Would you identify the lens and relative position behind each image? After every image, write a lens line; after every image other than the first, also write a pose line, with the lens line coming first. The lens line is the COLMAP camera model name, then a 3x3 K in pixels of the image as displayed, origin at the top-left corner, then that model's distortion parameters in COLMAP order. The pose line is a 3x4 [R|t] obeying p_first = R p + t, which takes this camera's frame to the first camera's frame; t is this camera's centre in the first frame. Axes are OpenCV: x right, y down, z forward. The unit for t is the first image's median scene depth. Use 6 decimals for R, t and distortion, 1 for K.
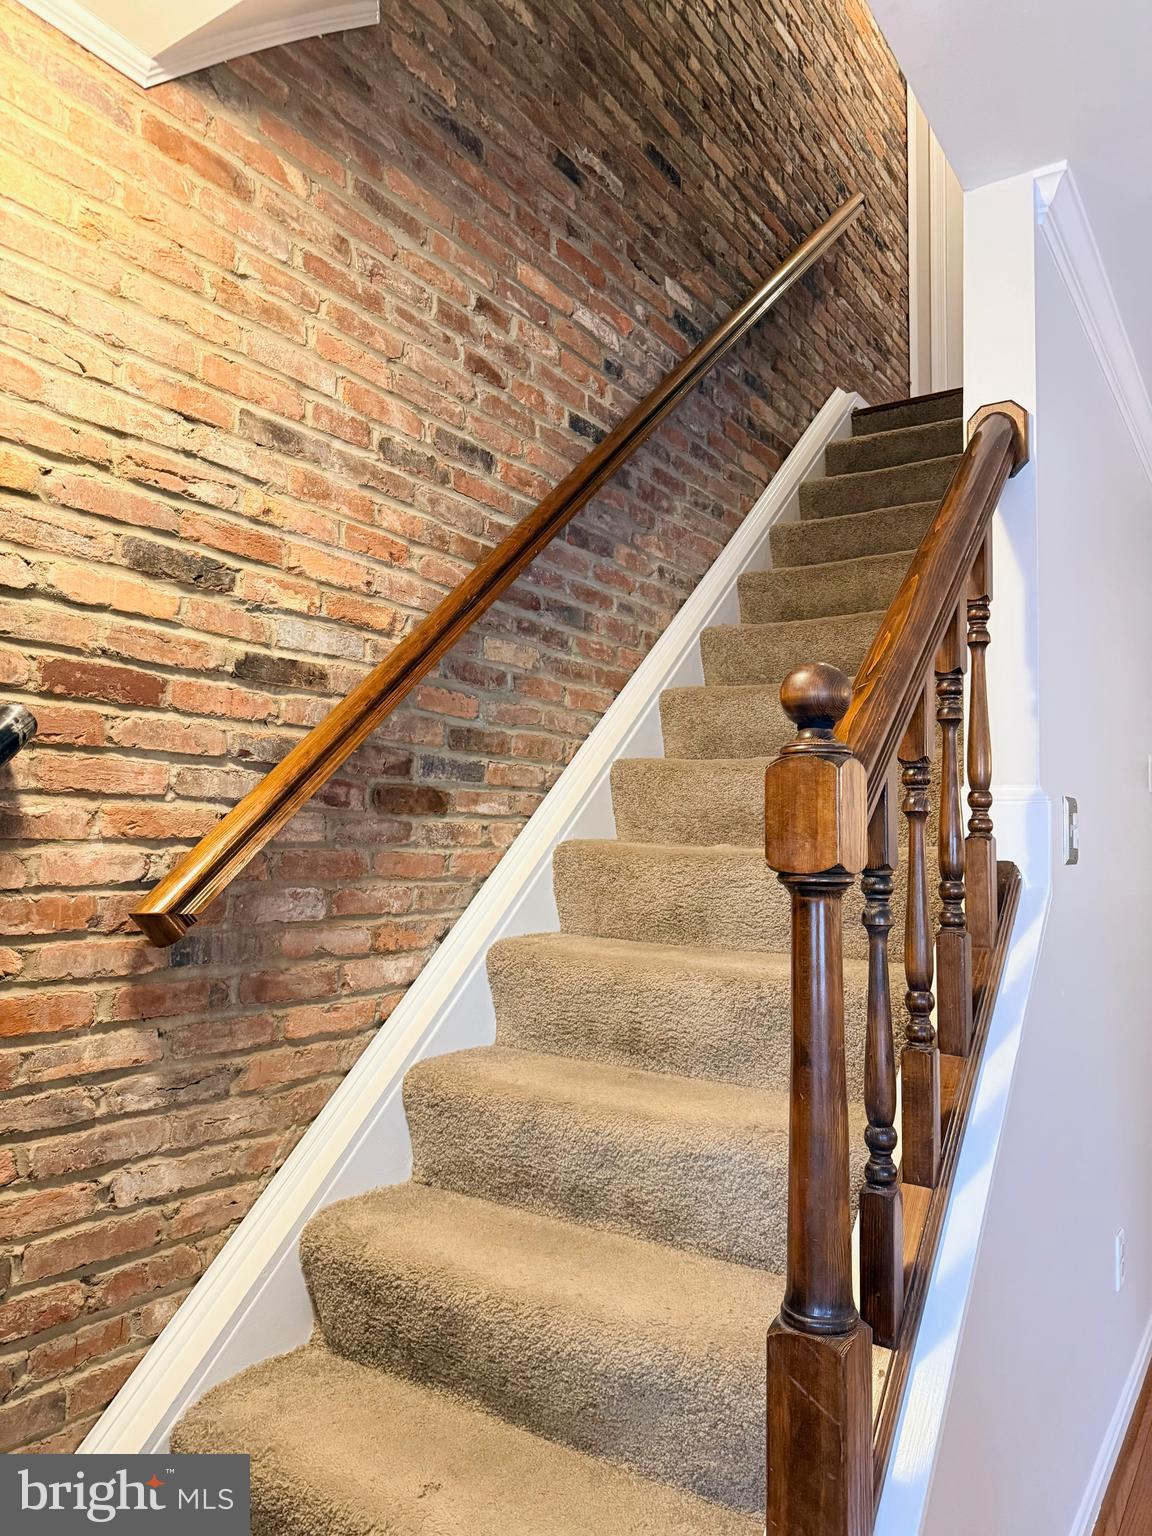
lens RADIAL K [[1074.9, 0, 576.0], [0, 1074.9, 768.0], [0, 0, 1]] dist [0.106712, -0.000088]
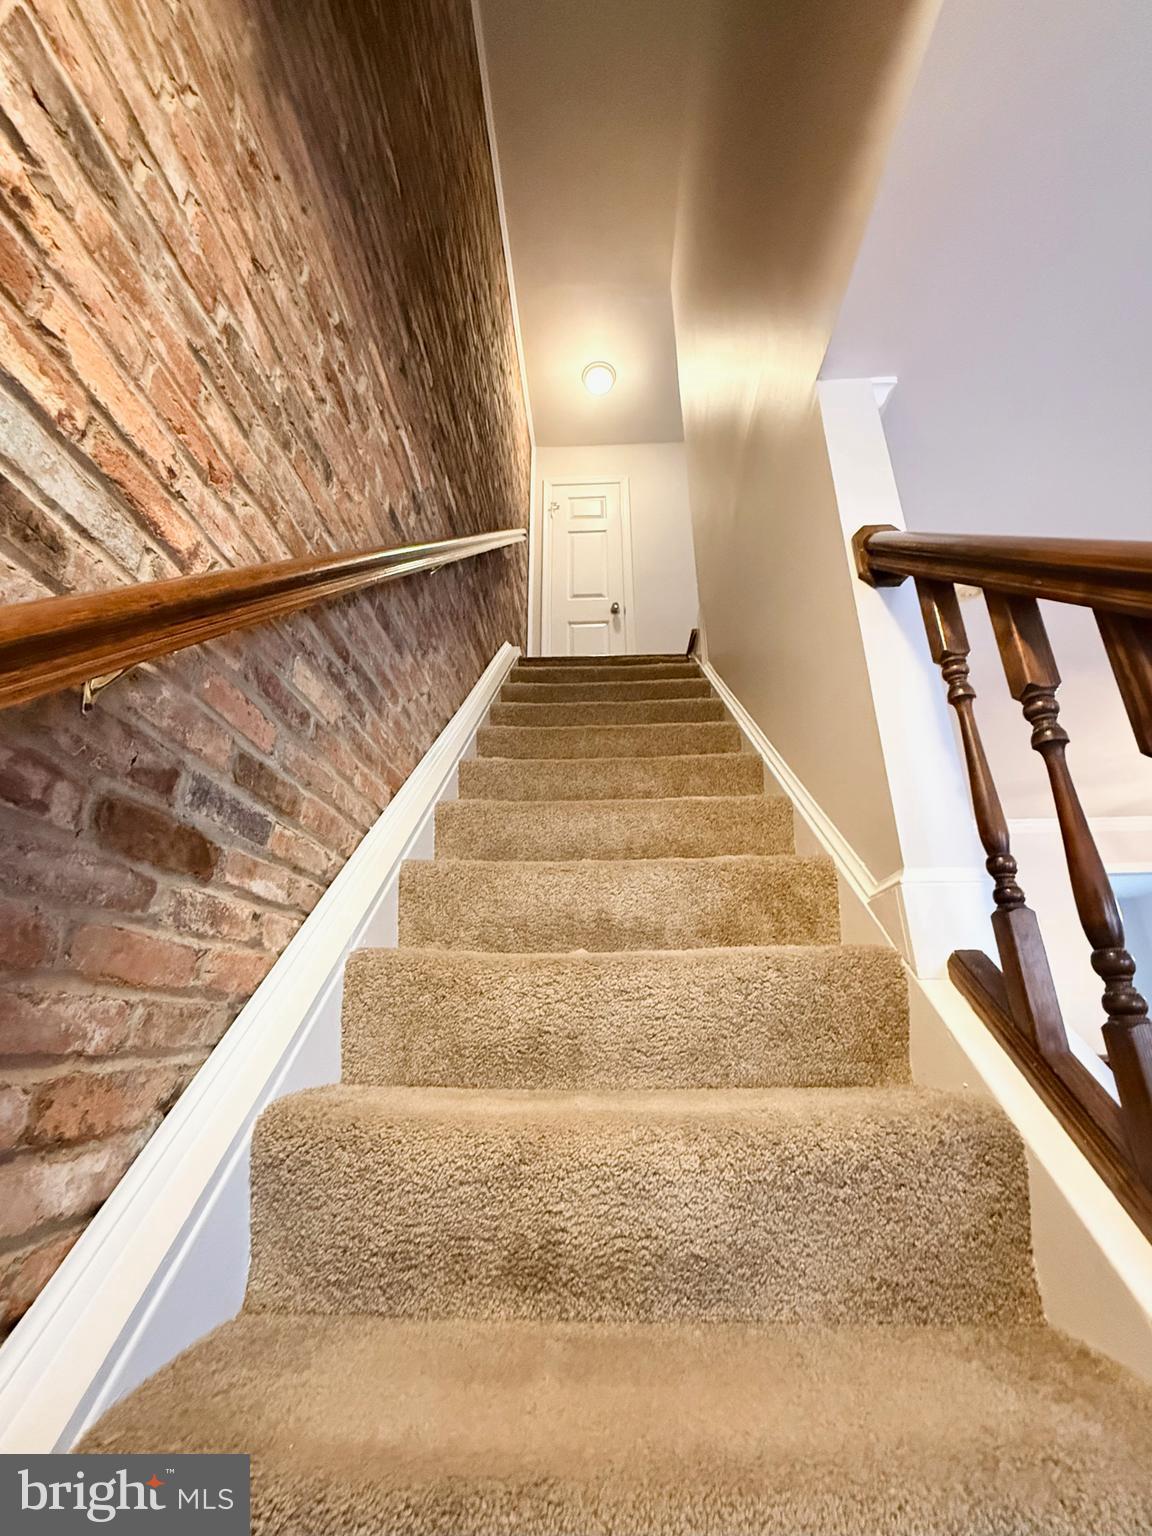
lens RADIAL K [[669.3, 0, 576.0], [0, 669.3, 768.0], [0, 0, 1]] dist [-0.002168, -0.000489]
pose [[0.846283, 0.173122, 0.503820, -0.152855], [-0.019113, 0.954983, -0.296046, 0.093152], [-0.532391, 0.240909, 0.811494, 0.586782]]
